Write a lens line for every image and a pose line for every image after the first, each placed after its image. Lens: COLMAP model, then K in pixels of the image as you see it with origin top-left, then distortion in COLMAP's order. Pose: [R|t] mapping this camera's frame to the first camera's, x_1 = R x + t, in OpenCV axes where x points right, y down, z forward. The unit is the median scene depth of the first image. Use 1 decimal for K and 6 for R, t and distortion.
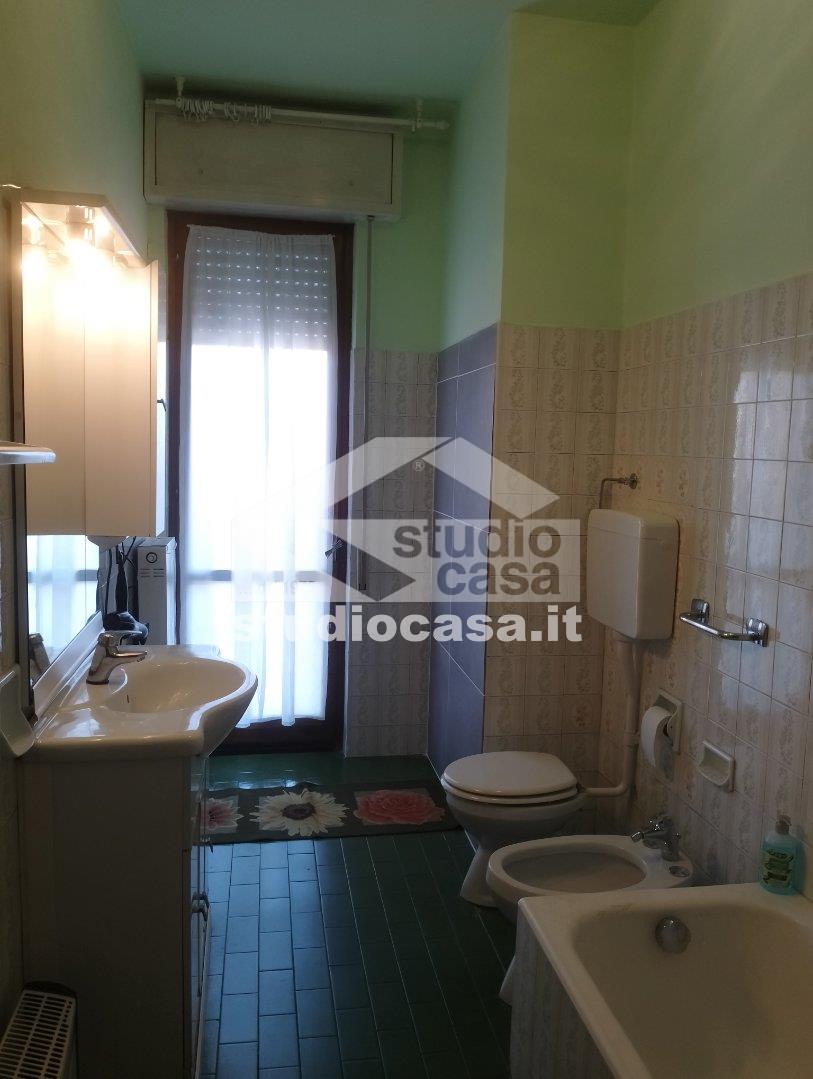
lens RADIAL K [[864.6, 0, 402.6], [0, 864.6, 531.0], [0, 0, 1]] dist [0.072565, -0.170616]
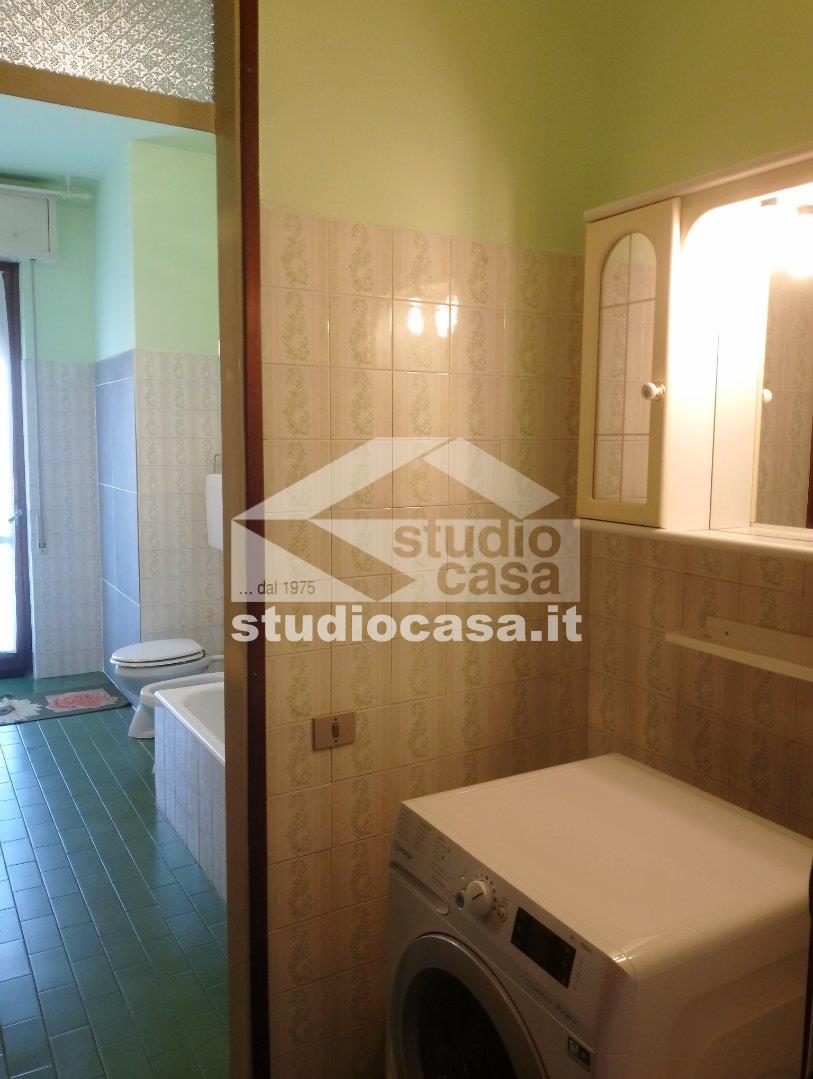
lens RADIAL K [[864.6, 0, 402.6], [0, 864.6, 531.0], [0, 0, 1]] dist [0.072565, -0.170616]
pose [[0.934814, -0.054947, 0.350862, 0.001438], [0.050493, 0.998486, 0.021837, 0.049939], [-0.351531, -0.002698, 0.936172, -0.466649]]
